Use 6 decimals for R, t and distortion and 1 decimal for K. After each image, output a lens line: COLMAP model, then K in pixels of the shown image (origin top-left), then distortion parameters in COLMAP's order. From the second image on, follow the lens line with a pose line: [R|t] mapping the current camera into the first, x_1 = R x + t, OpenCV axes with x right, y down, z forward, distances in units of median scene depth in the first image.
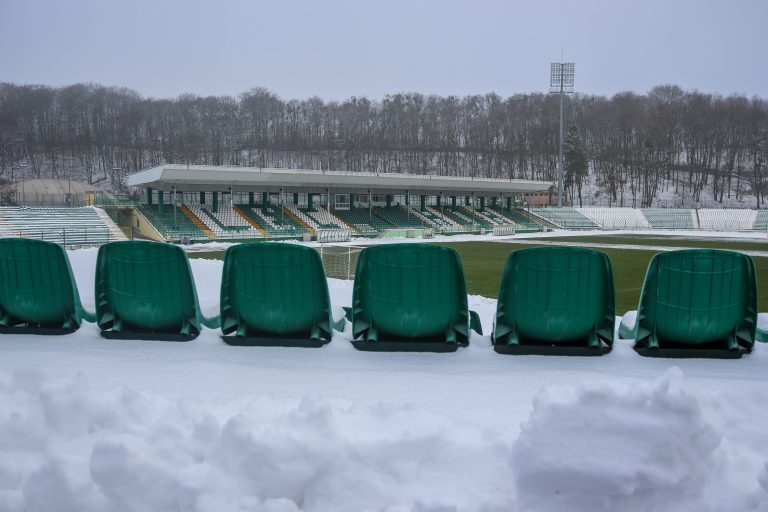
lens RADIAL K [[3924.8, 0, 384.0], [0, 3924.8, 256.0], [0, 0, 1]] dist [-0.546866, -3.906496]
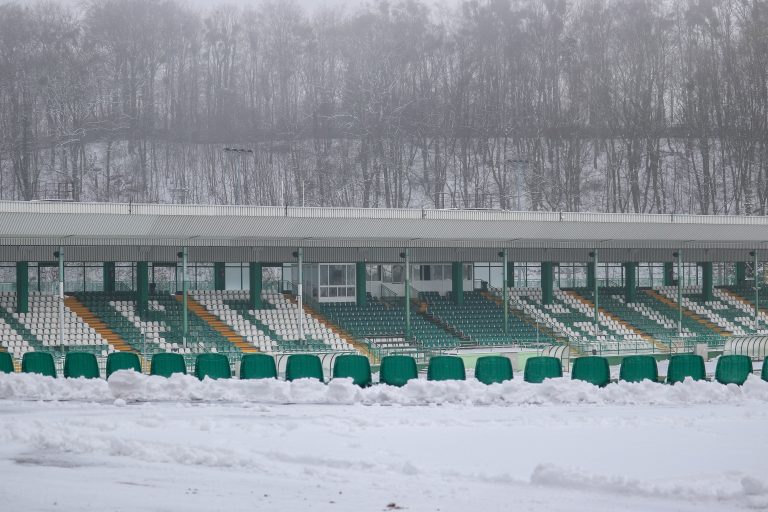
lens RADIAL K [[3924.8, 0, 384.0], [0, 3924.8, 256.0], [0, 0, 1]] dist [-0.546866, -3.906496]
pose [[0.999003, -0.005556, 0.044296, -0.023904], [0.007237, 0.999256, -0.037882, -0.001287], [-0.044052, 0.038165, 0.998300, 0.607544]]
